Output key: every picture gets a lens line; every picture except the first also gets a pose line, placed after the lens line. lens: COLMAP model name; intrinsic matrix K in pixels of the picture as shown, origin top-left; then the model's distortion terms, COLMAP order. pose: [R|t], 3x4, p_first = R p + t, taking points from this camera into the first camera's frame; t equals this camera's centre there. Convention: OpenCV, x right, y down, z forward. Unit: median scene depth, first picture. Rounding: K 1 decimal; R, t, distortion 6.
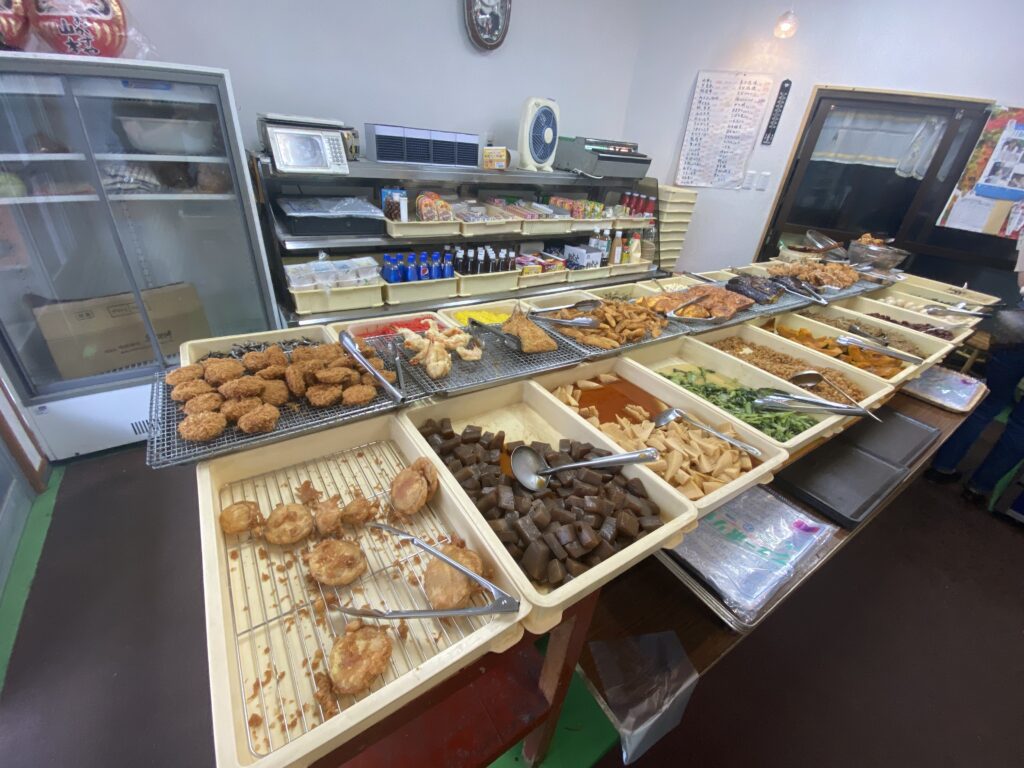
lens RADIAL K [[404.7, 0, 507.6], [0, 404.7, 386.8], [0, 0, 1]] dist [-0.002527, -0.010071]
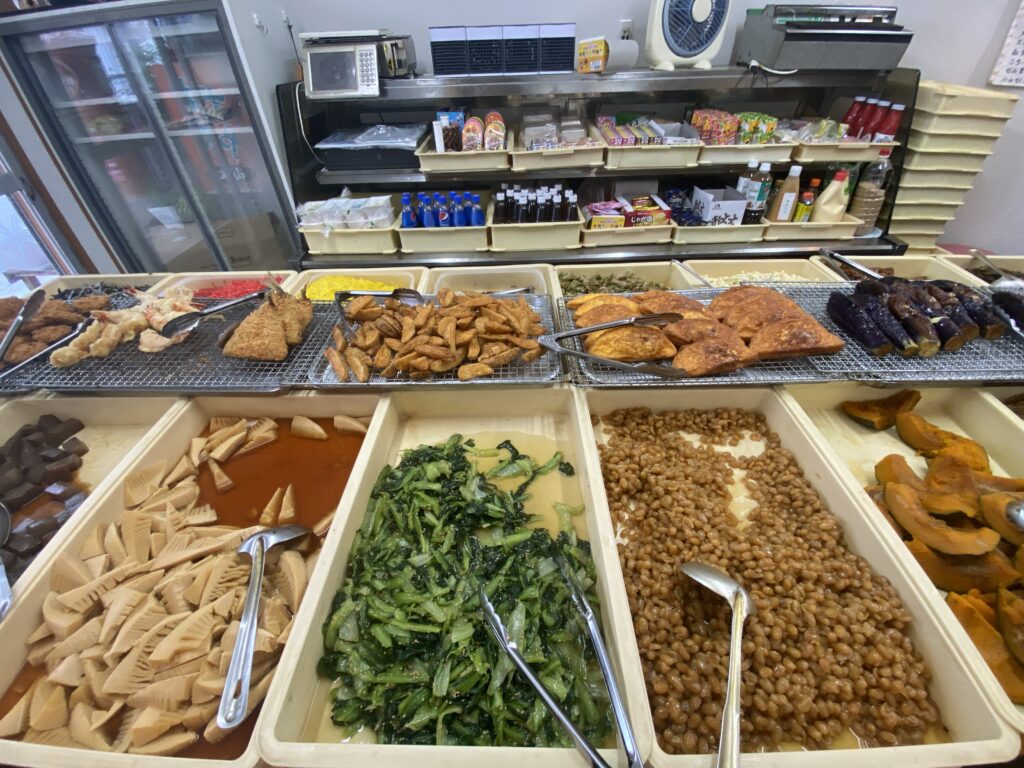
lens RADIAL K [[404.7, 0, 507.6], [0, 404.7, 386.8], [0, 0, 1]] dist [-0.002527, -0.010071]
pose [[0.835699, 0.262821, -0.482216, 0.308570], [-0.196307, 0.962999, 0.184654, -0.098363], [0.512904, -0.059653, 0.856371, 0.261202]]
